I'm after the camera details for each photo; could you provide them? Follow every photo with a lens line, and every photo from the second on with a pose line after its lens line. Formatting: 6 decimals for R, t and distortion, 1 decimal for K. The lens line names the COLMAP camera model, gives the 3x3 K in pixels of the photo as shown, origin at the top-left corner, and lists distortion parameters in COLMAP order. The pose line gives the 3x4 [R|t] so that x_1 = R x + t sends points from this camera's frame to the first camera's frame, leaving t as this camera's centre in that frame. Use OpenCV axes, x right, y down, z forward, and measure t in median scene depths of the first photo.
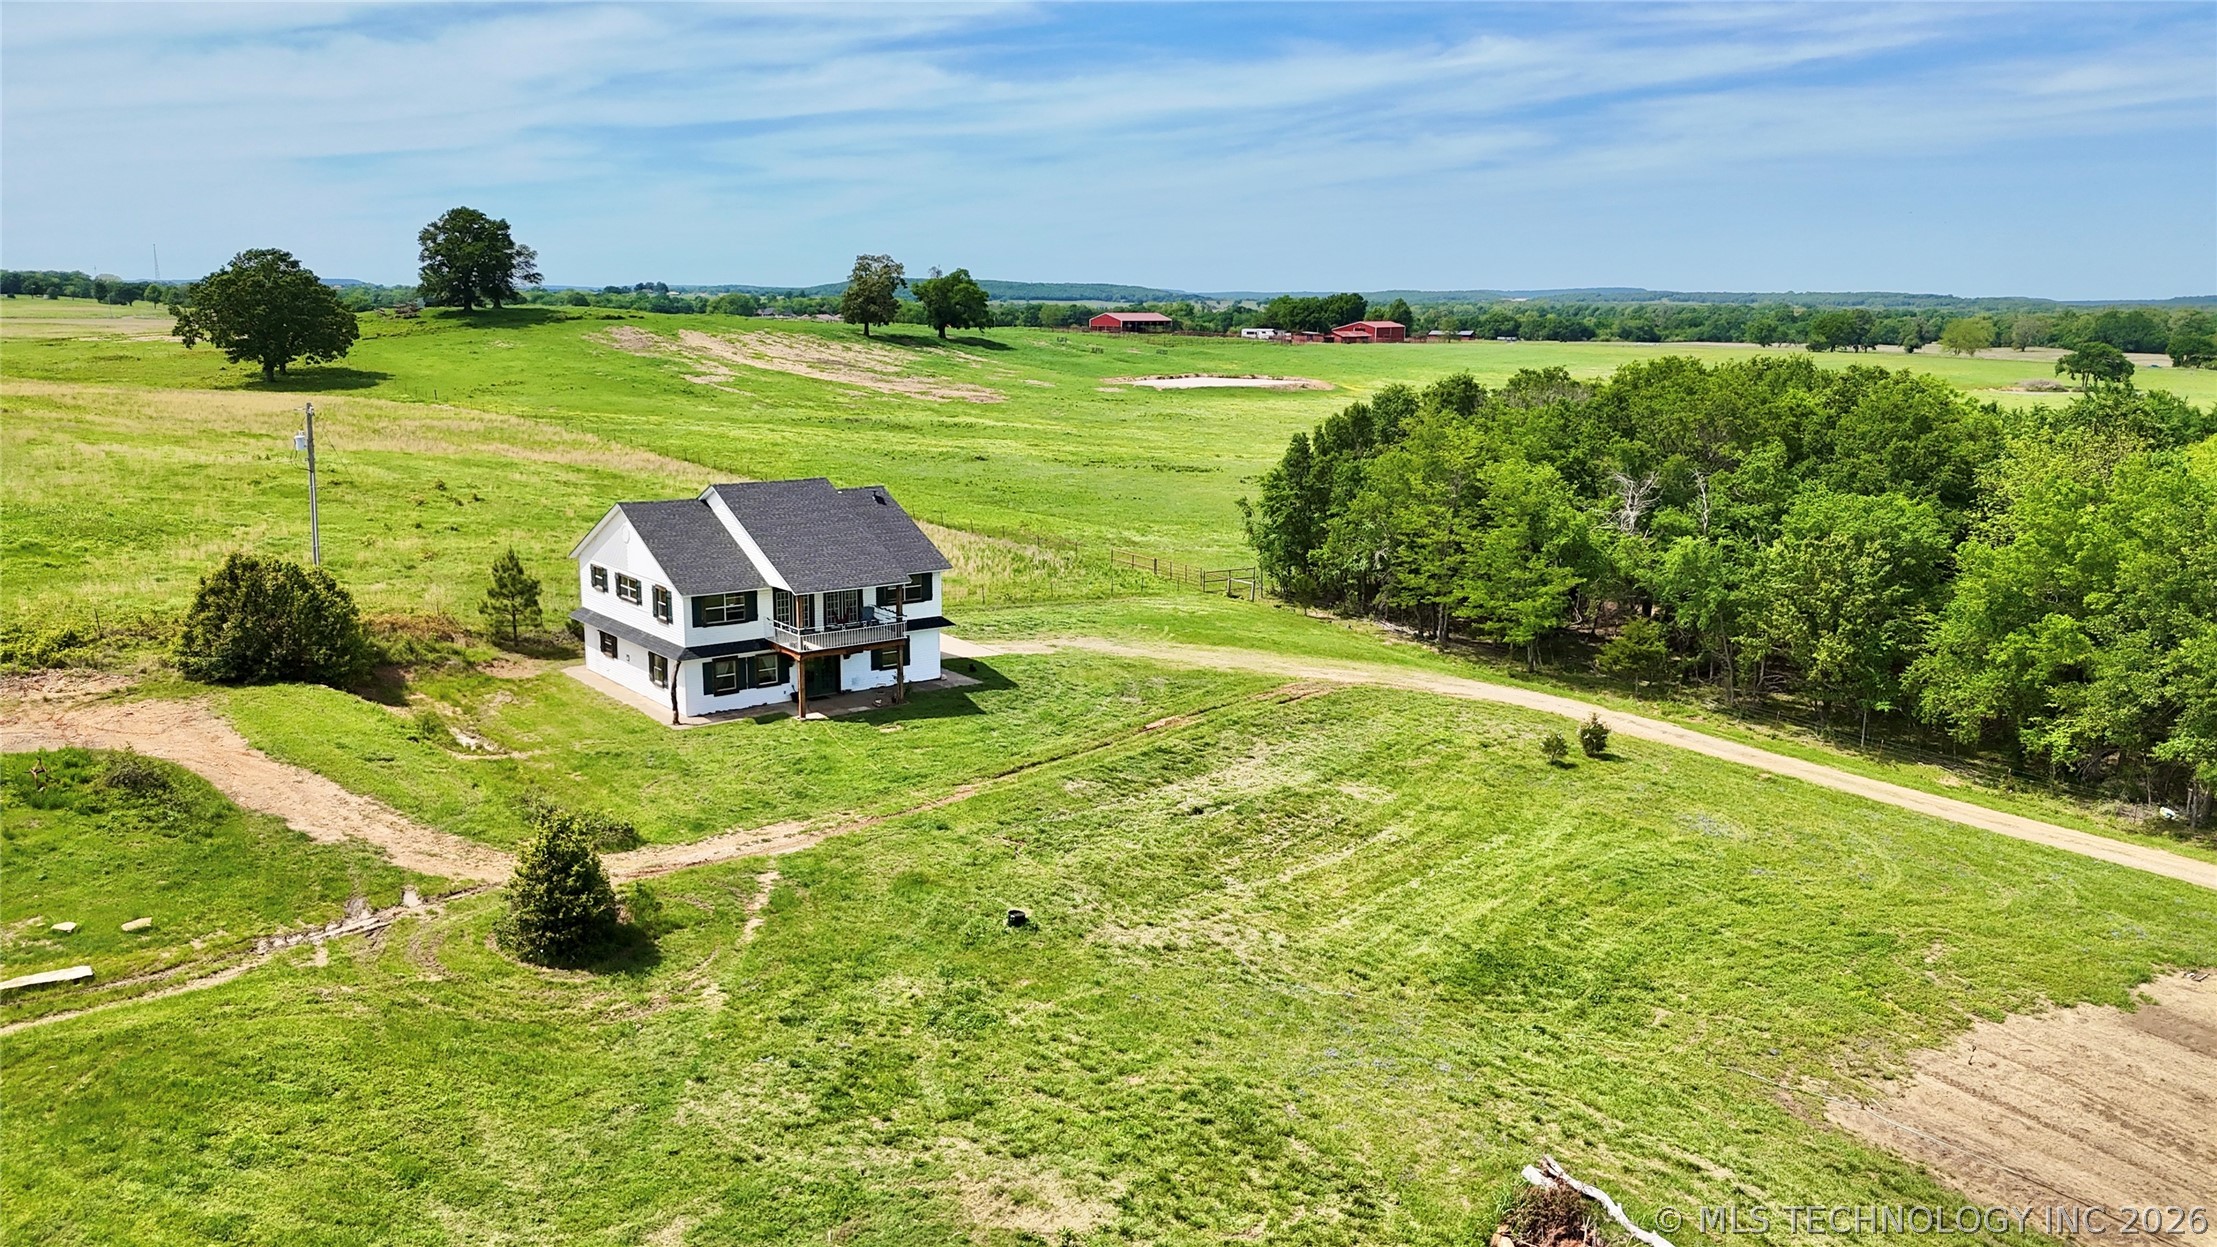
lens RADIAL K [[1630.0, 0, 1107.1], [0, 1630.0, 627.5], [0, 0, 1]] dist [0.067288, -0.070274]
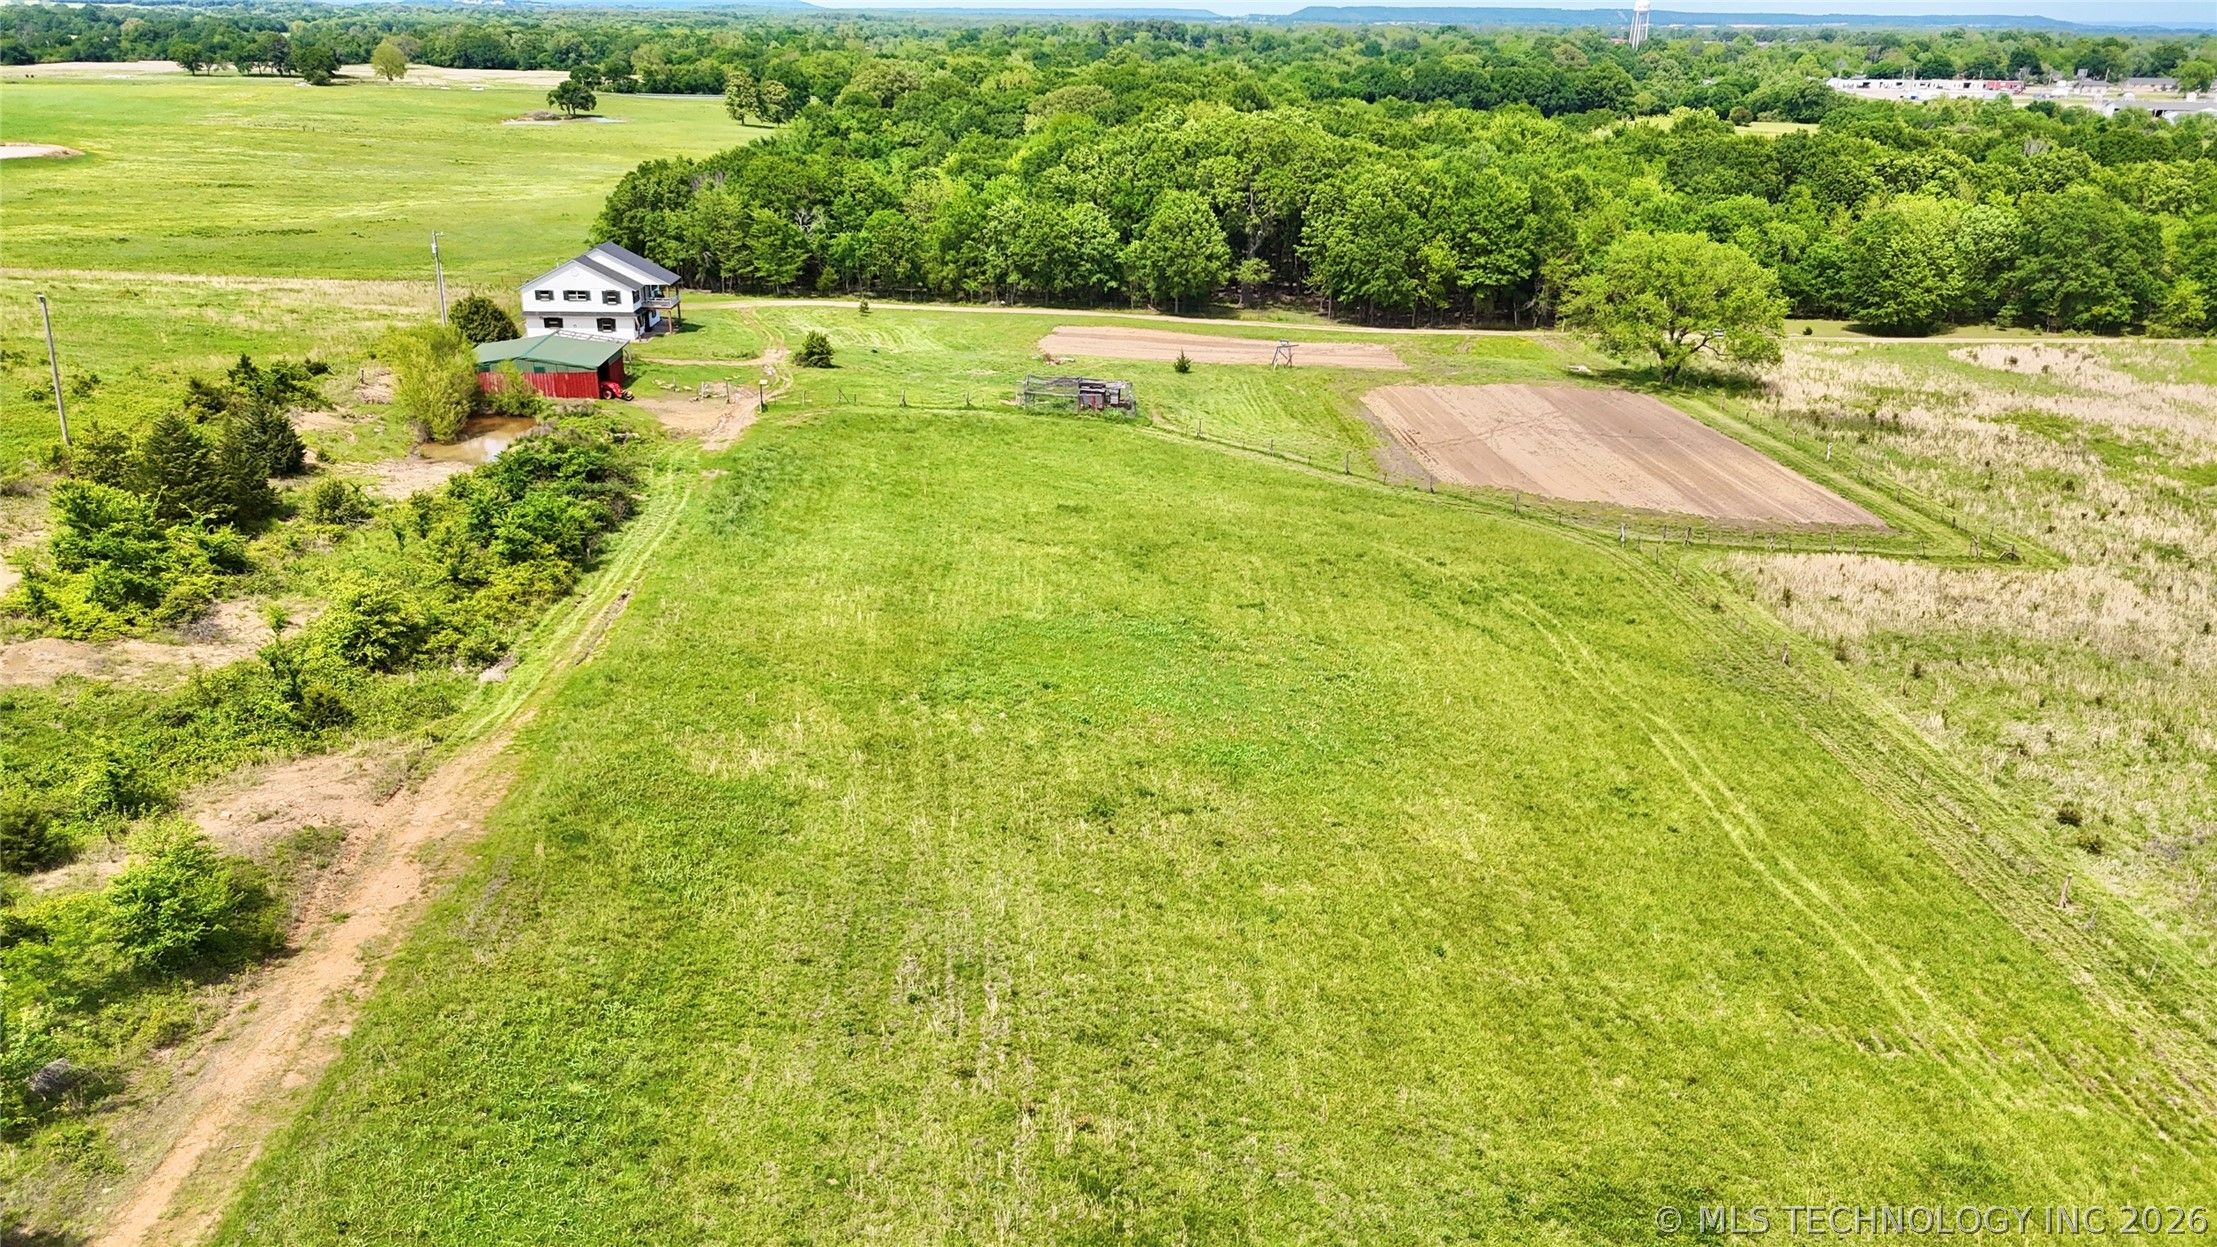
lens RADIAL K [[1617.8, 0, 1098.1], [0, 1617.8, 651.4], [0, 0, 1]] dist [0.068529, -0.060241]
pose [[0.589547, -0.296253, 0.751444, -1.790802], [0.152592, 0.954409, 0.256554, -0.022731], [-0.793190, -0.036586, 0.607874, -1.085357]]
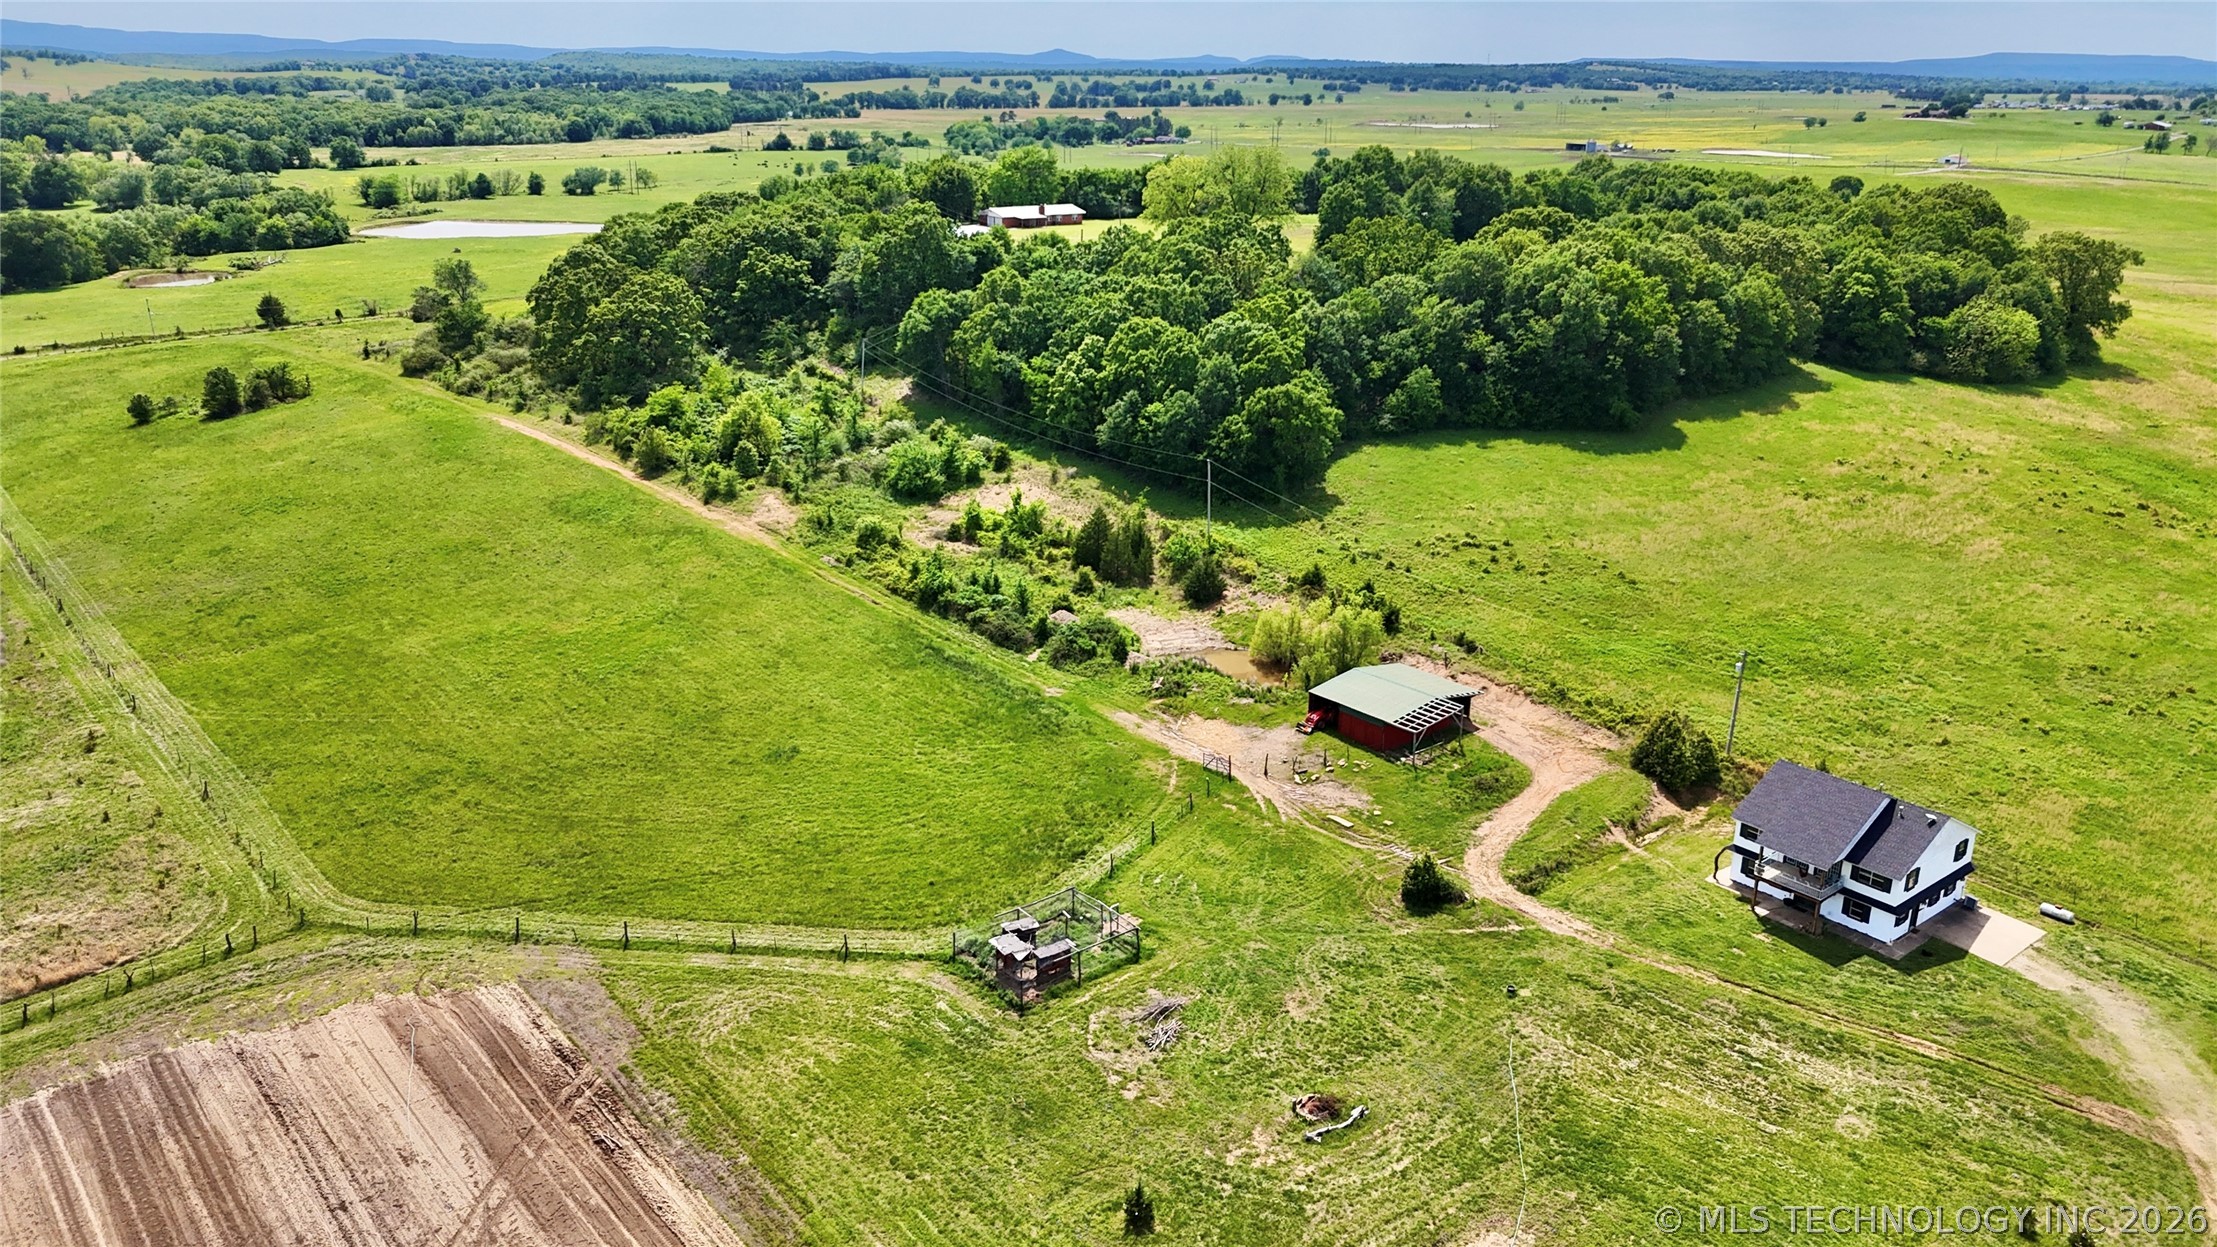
lens RADIAL K [[1630.0, 0, 1107.1], [0, 1630.0, 627.5], [0, 0, 1]] dist [0.067288, -0.070274]
pose [[0.030359, 0.320040, -0.946918, 1.311820], [-0.209214, 0.928404, 0.307075, -0.595691], [0.977399, 0.188786, 0.095142, 0.081491]]
